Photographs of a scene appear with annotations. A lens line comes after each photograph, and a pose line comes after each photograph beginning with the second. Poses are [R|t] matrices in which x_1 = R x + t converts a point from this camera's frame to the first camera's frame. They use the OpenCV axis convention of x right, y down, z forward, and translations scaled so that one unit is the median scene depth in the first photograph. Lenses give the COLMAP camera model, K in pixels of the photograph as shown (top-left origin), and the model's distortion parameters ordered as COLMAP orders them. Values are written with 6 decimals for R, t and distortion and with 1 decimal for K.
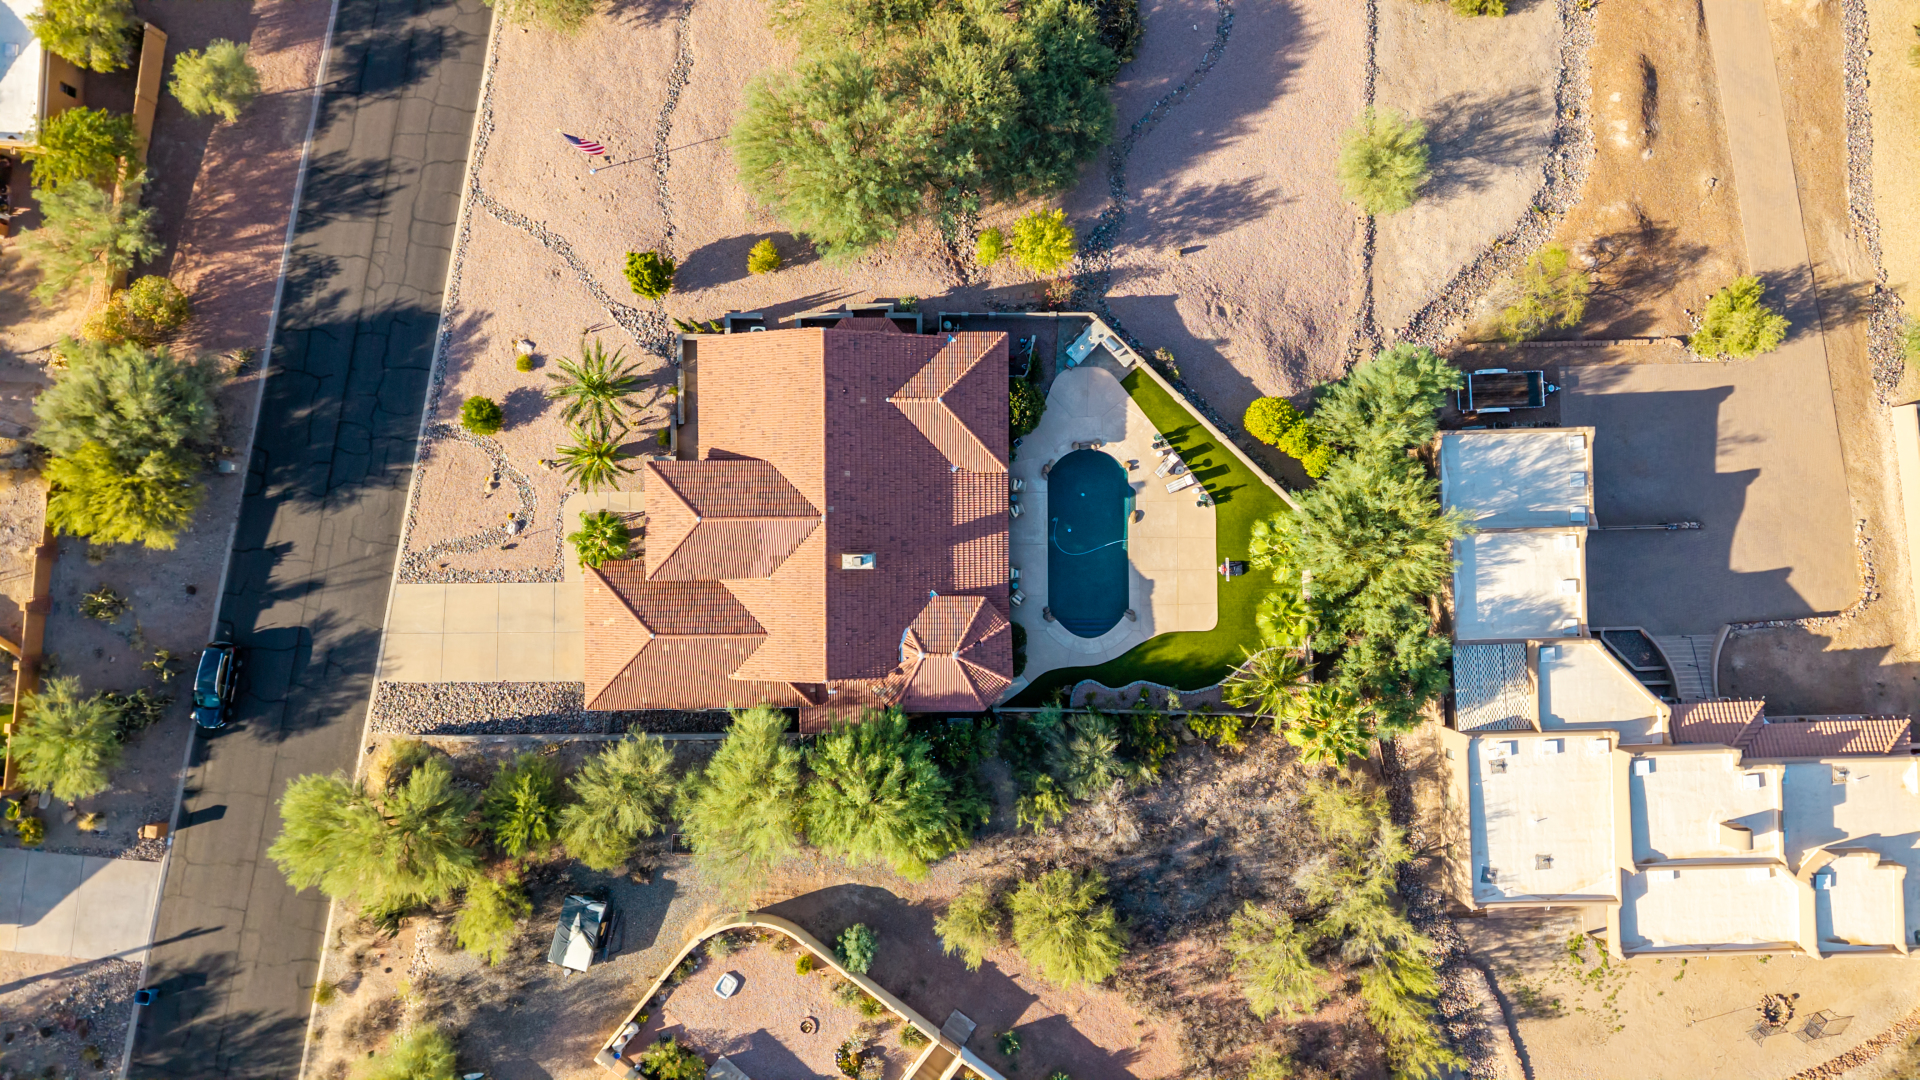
lens RADIAL K [[1274.4, 0, 962.4], [0, 1274.4, 541.1], [0, 0, 1]] dist [0.006310, -0.007169]
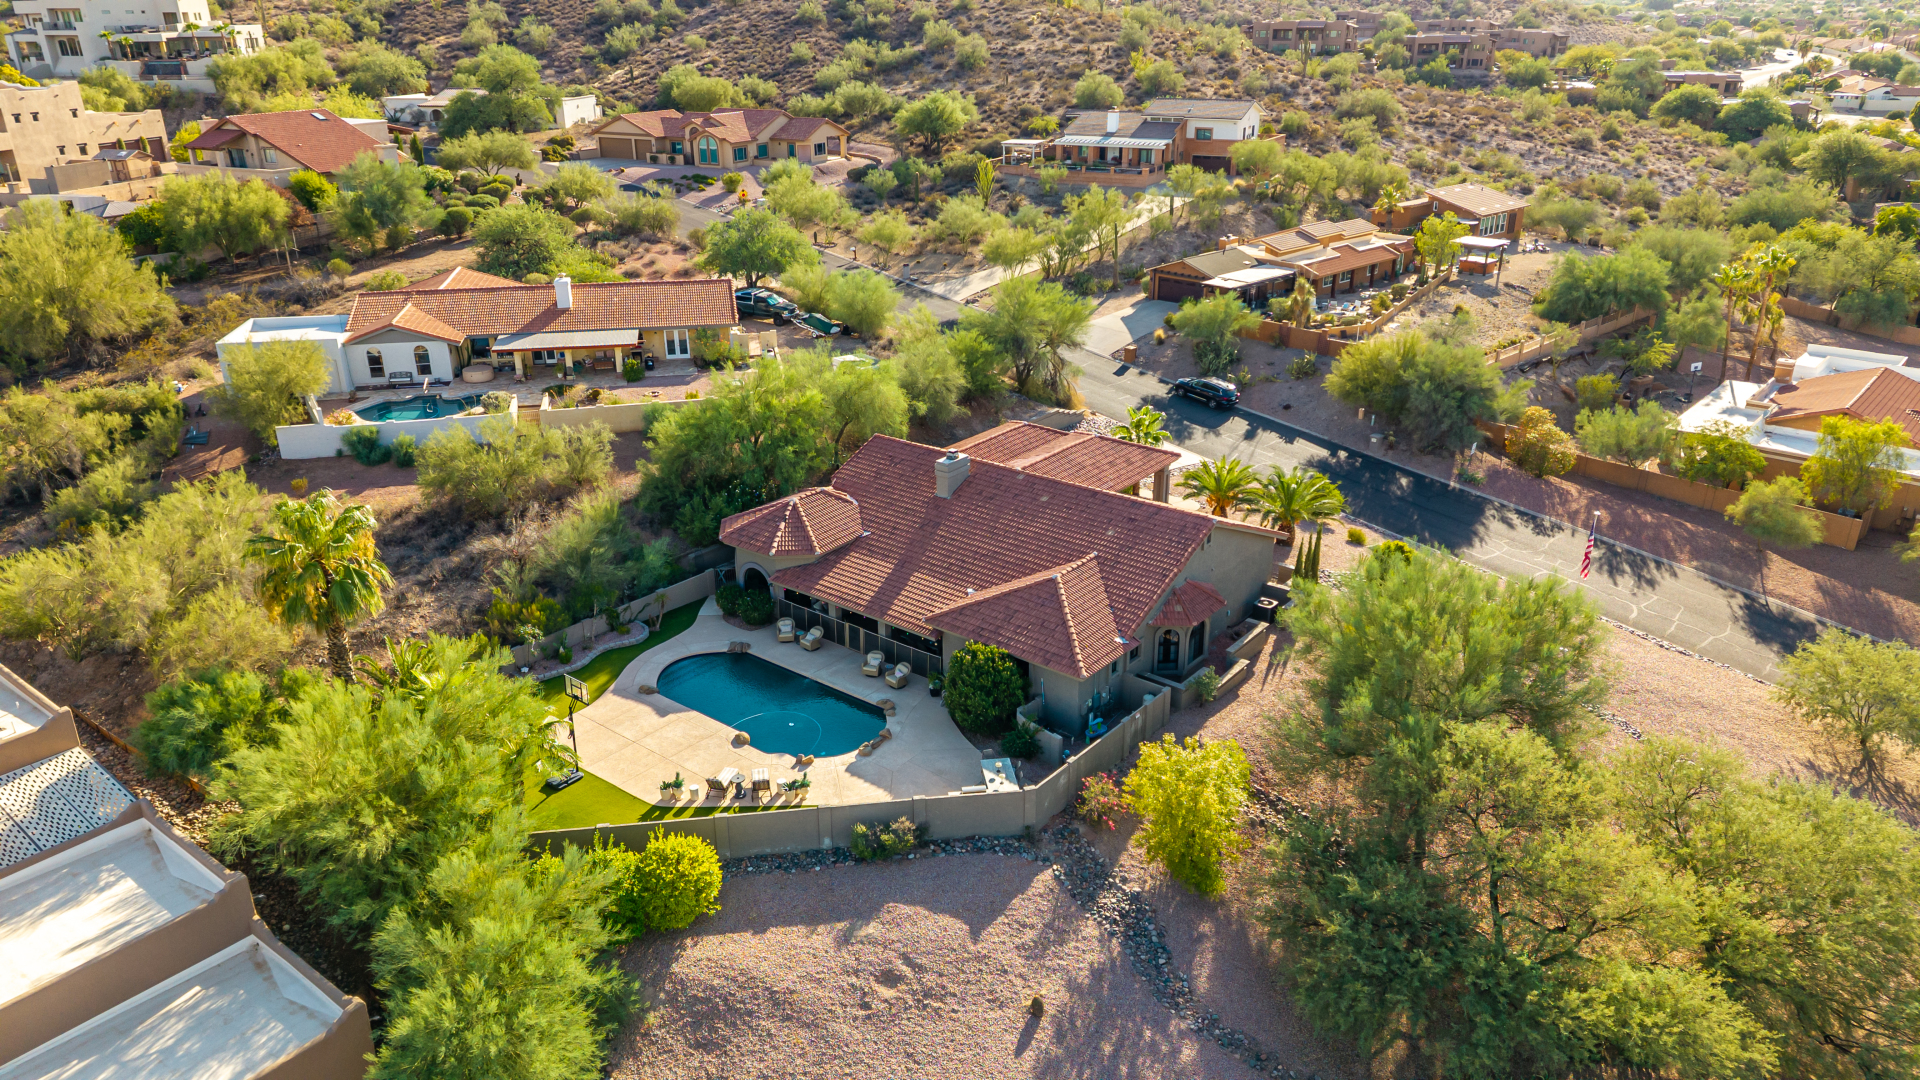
lens RADIAL K [[1274.4, 0, 962.4], [0, 1274.4, 541.1], [0, 0, 1]] dist [0.006310, -0.007169]
pose [[-0.627431, 0.308549, -0.714932, 0.497045], [-0.778529, -0.230963, 0.583565, -0.459395], [0.014935, 0.922742, 0.385128, 0.659081]]
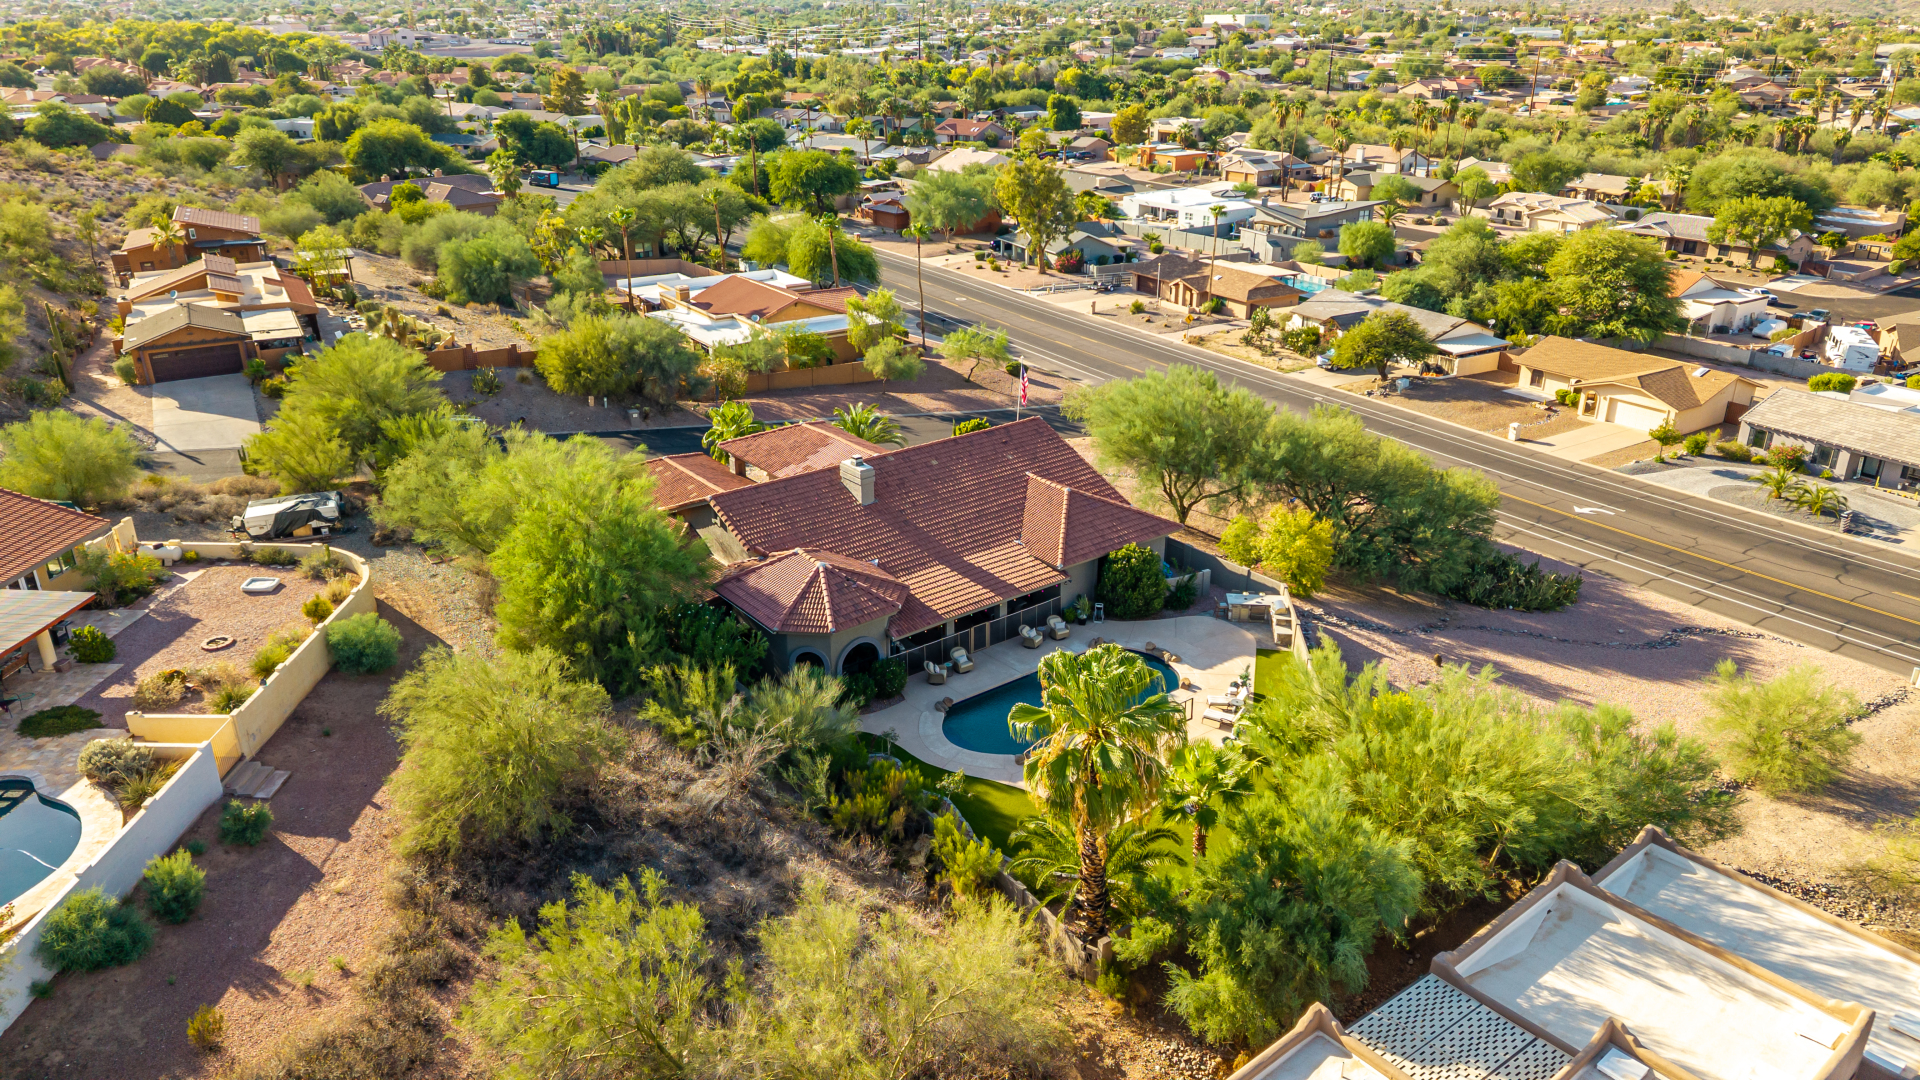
lens RADIAL K [[1265.8, 0, 963.2], [0, 1265.8, 541.2], [0, 0, 1]] dist [0.023067, -0.031978]
pose [[0.611326, 0.308763, -0.728661, 0.538373], [-0.791377, 0.240701, -0.561948, 0.405925], [0.001880, 0.920179, 0.391494, 0.654933]]
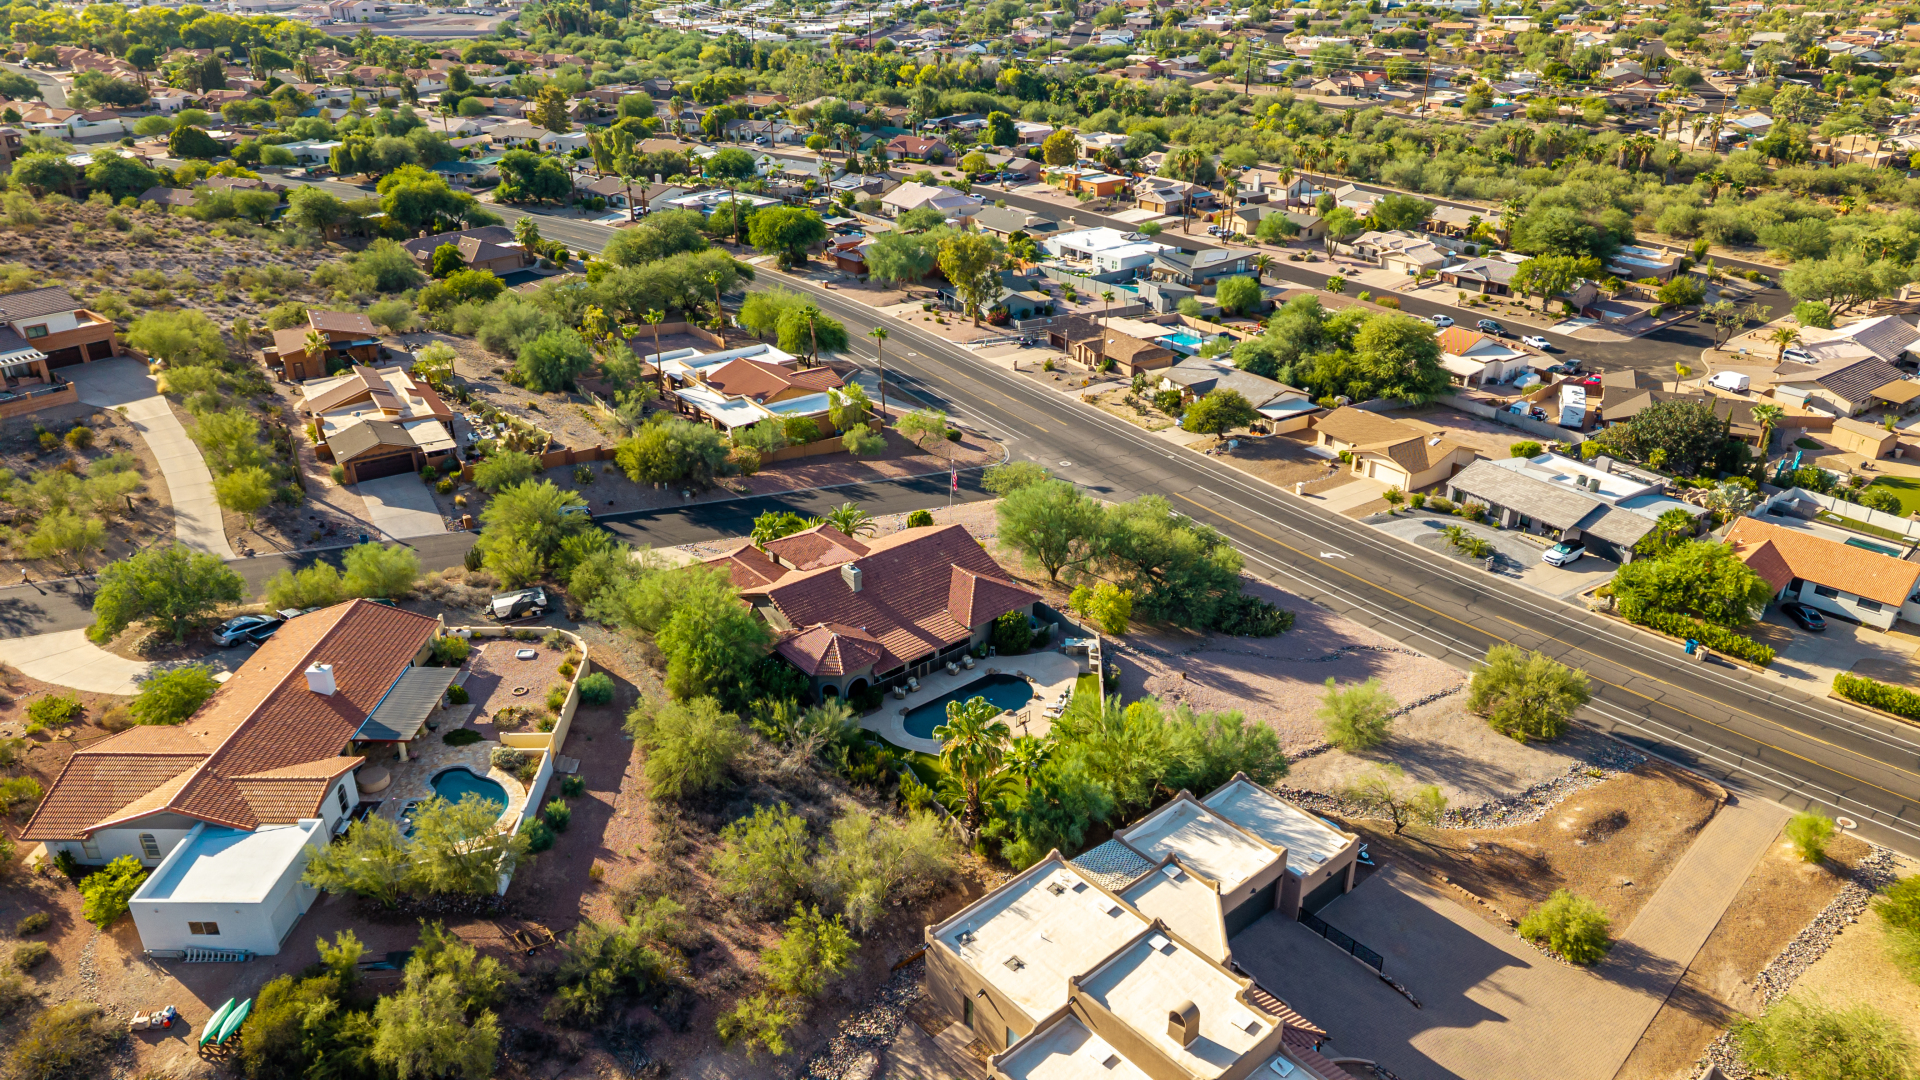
lens RADIAL K [[1254.5, 0, 960.0], [0, 1254.5, 540.0], [0, 0, 1]] dist [0.060349, -0.086324]
pose [[0.638431, 0.334280, -0.693298, 0.900064], [-0.769673, 0.280695, -0.573423, 0.672721], [0.002922, 0.899704, 0.436491, 0.310989]]
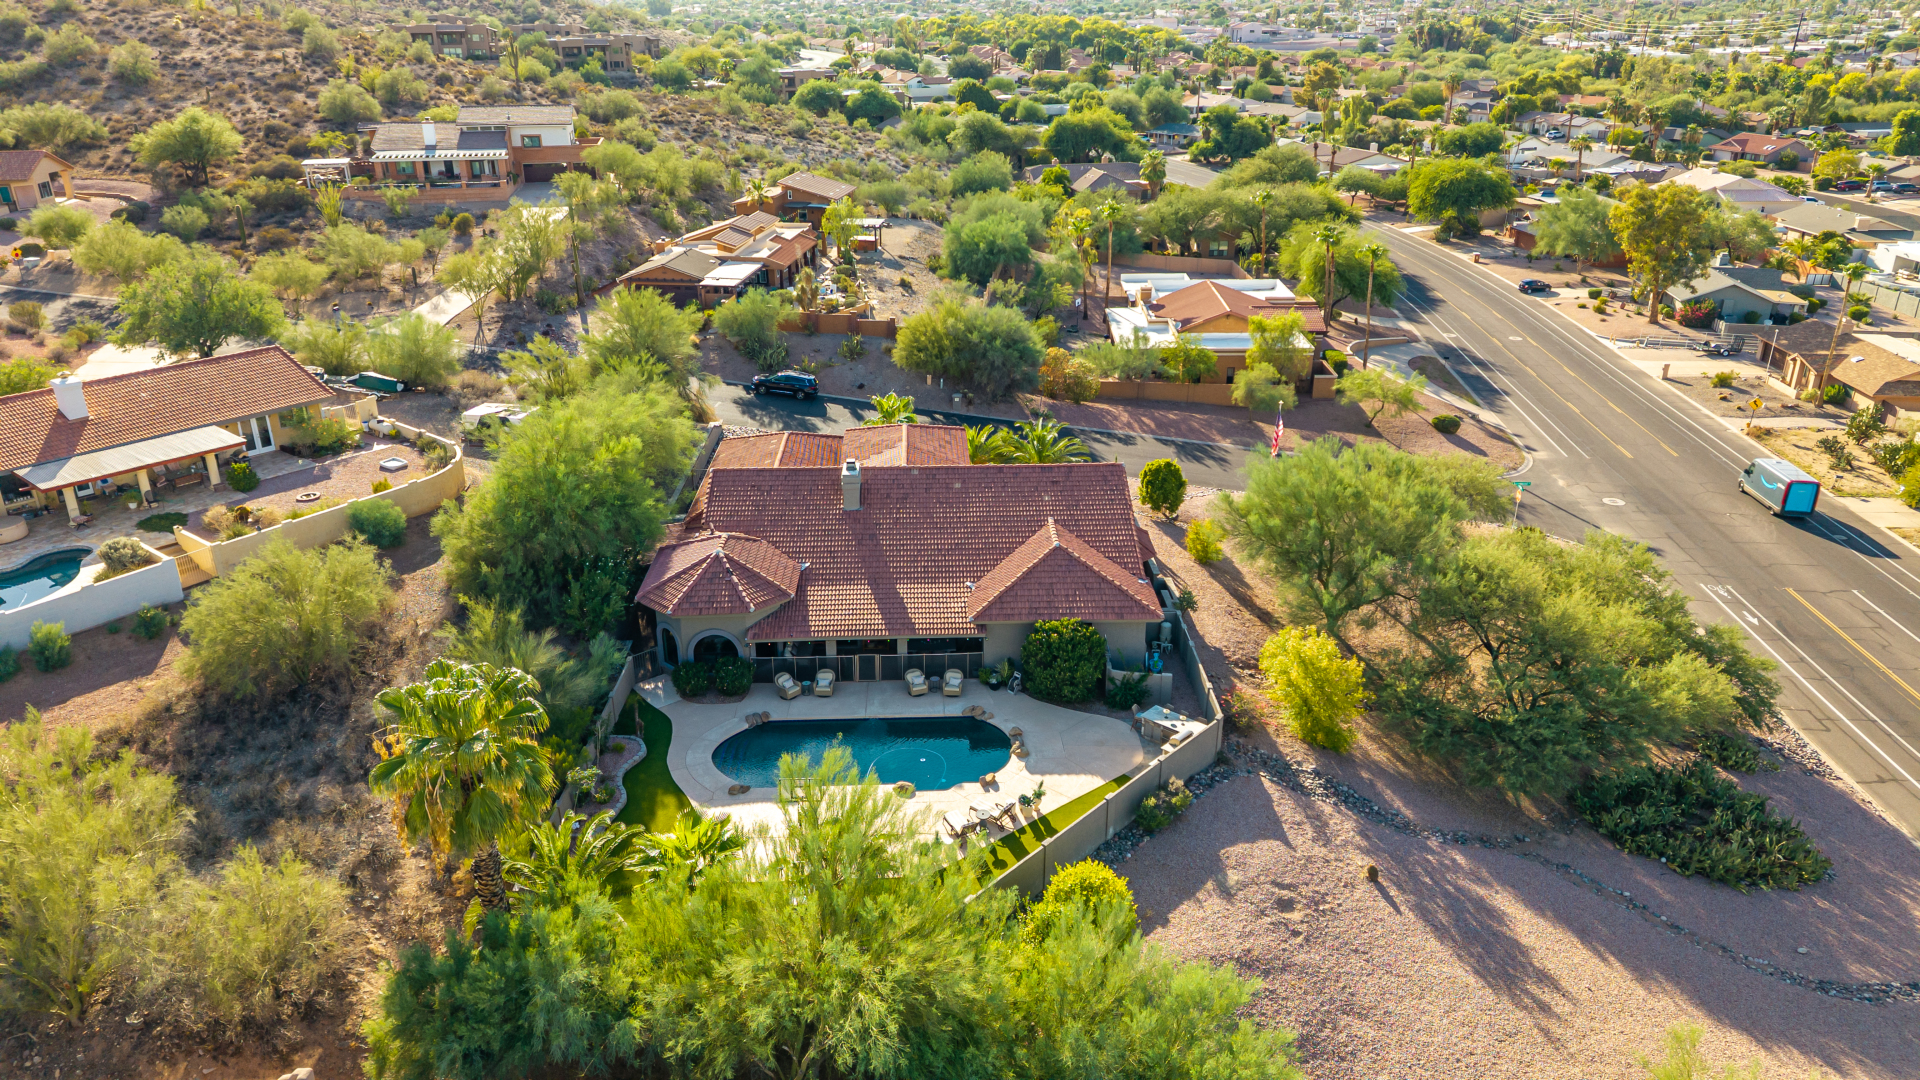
lens RADIAL K [[1274.4, 0, 962.4], [0, 1274.4, 541.1], [0, 0, 1]] dist [0.006310, -0.007169]
pose [[0.023500, 0.390080, -0.920481, 0.644611], [-0.999683, 0.017452, -0.018126, -0.037876], [0.008993, 0.920616, 0.390366, 0.656394]]
